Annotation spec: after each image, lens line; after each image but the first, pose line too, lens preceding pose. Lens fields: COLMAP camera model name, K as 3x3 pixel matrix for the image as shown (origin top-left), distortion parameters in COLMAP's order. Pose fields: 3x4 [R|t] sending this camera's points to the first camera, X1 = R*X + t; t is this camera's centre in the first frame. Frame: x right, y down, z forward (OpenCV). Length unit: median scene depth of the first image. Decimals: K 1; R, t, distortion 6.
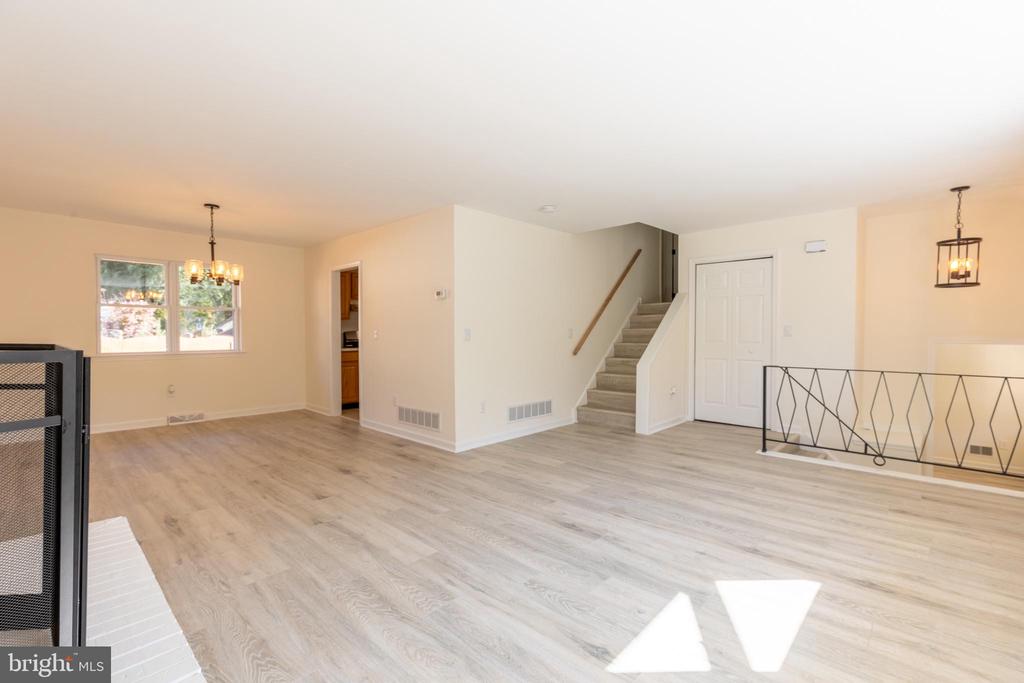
lens RADIAL K [[454.7, 0, 514.3], [0, 454.7, 336.0], [0, 0, 1]] dist [0.005544, 0.000537]
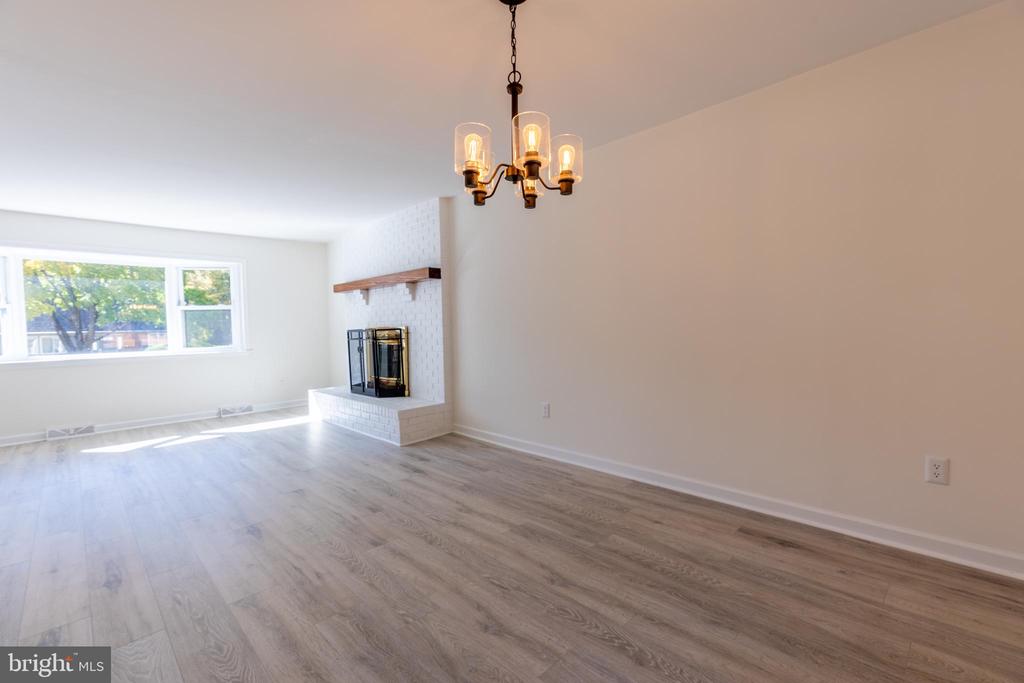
lens RADIAL K [[451.8, 0, 516.3], [0, 451.8, 351.7], [0, 0, 1]] dist [0.000747, 0.000058]
pose [[-0.999041, 0.019587, 0.039155, -0.965004], [0.022350, 0.997196, 0.071412, -0.016680], [-0.037647, 0.072219, -0.996678, 1.985655]]
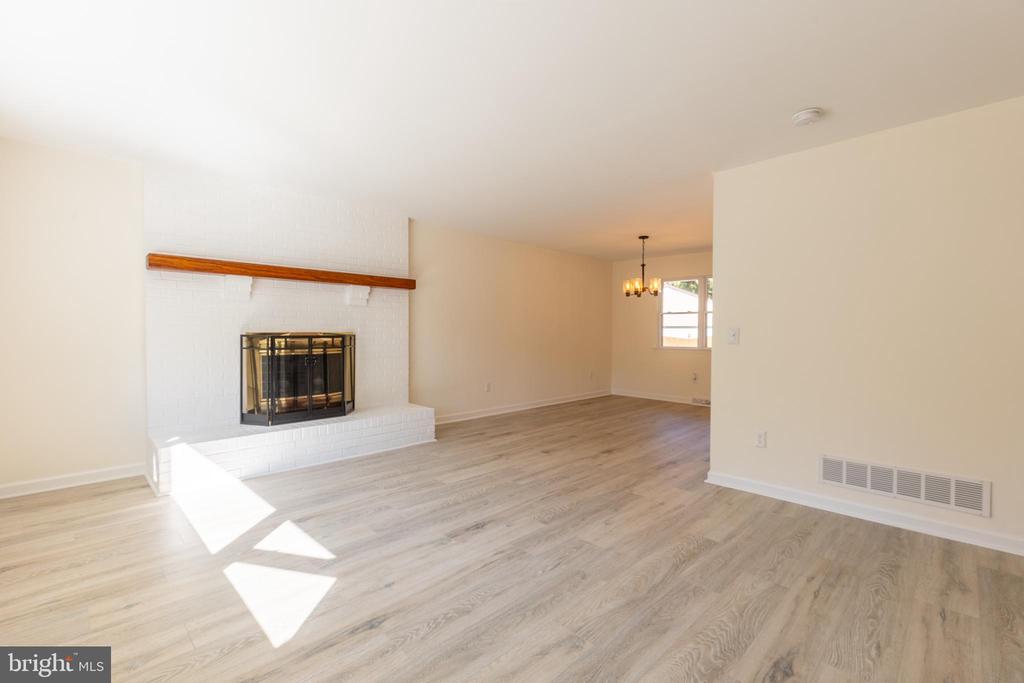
lens RADIAL K [[454.7, 0, 514.3], [0, 454.7, 336.0], [0, 0, 1]] dist [0.005544, 0.000537]
pose [[-0.028637, 0.009896, -0.999541, 0.960916], [-0.011846, 0.999877, 0.010239, -0.009149], [0.999520, 0.012134, -0.028516, 0.950802]]
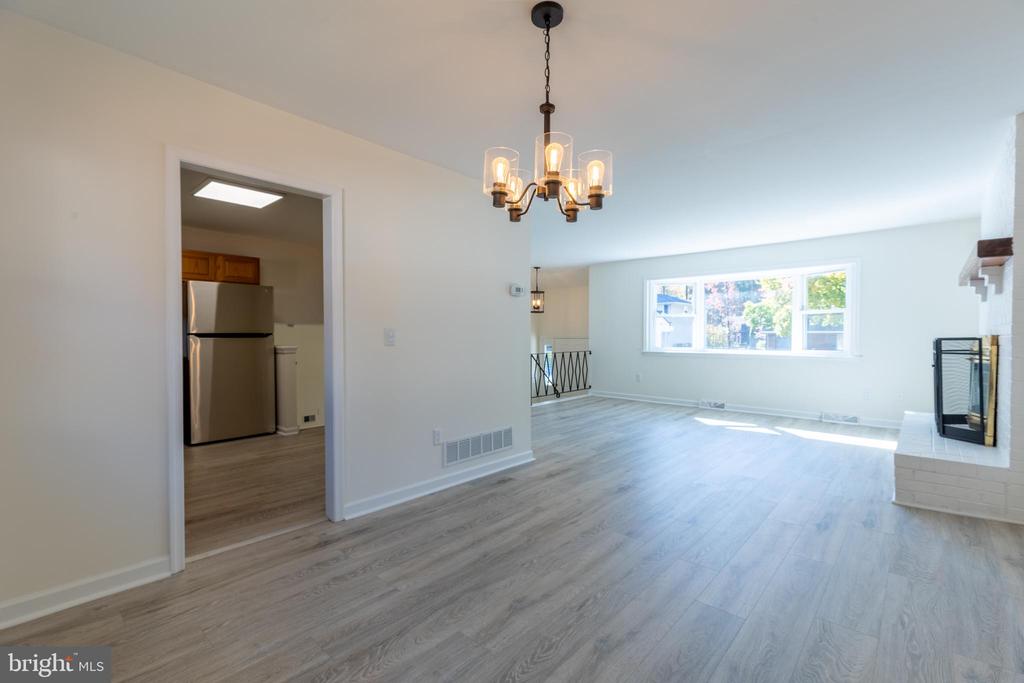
lens RADIAL K [[454.7, 0, 514.3], [0, 454.7, 336.0], [0, 0, 1]] dist [0.005544, 0.000537]
pose [[-0.018356, -0.005227, 0.999818, -1.524497], [0.010328, 0.999932, 0.005417, -0.014384], [-0.999778, 0.010425, -0.018300, 1.481994]]
